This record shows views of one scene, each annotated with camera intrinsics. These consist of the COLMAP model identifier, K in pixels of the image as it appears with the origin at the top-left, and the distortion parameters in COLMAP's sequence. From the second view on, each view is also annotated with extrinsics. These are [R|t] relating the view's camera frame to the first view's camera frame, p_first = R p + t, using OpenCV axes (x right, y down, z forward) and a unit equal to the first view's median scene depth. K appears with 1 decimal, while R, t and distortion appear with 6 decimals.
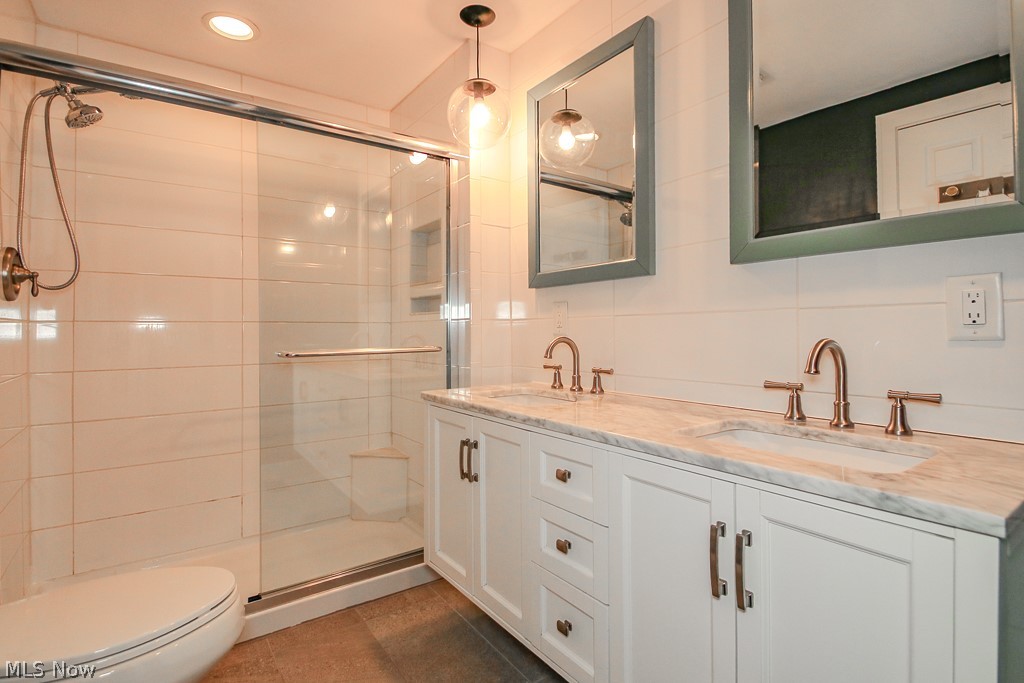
lens RADIAL K [[501.6, 0, 509.0], [0, 501.6, 331.8], [0, 0, 1]] dist [0.017813, -0.018388]
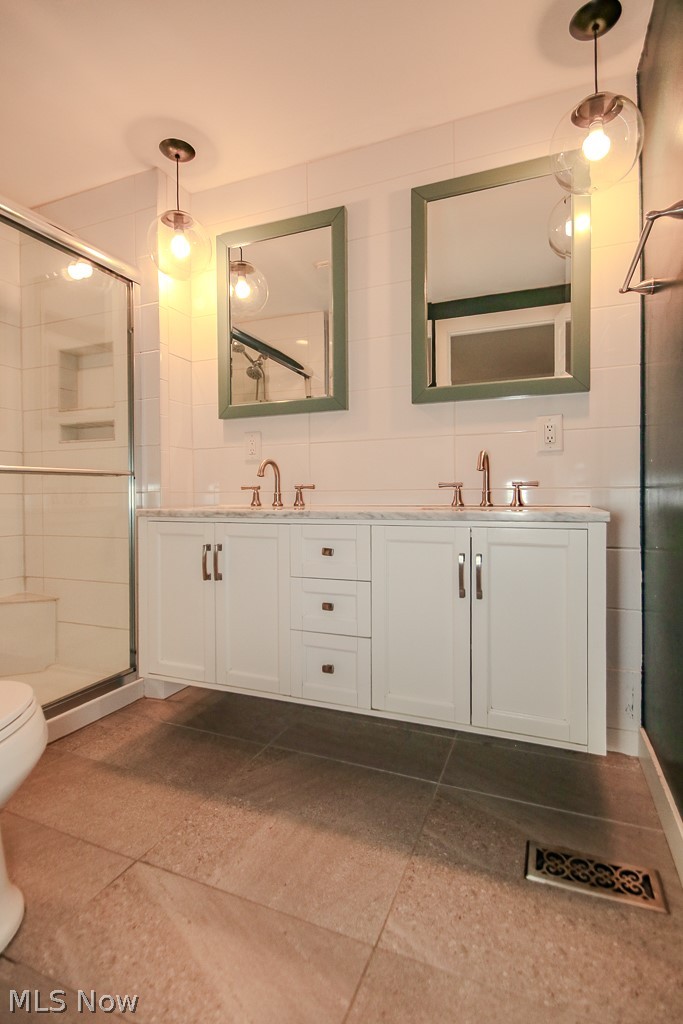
lens RADIAL K [[494.1, 0, 344.9], [0, 494.1, 502.2], [0, 0, 1]] dist [0.004026, 0.000069]
pose [[0.847912, -0.008727, 0.530065, -0.354075], [0.001679, 0.999904, 0.013777, 0.095443], [-0.530135, -0.010792, 0.847845, -0.064153]]
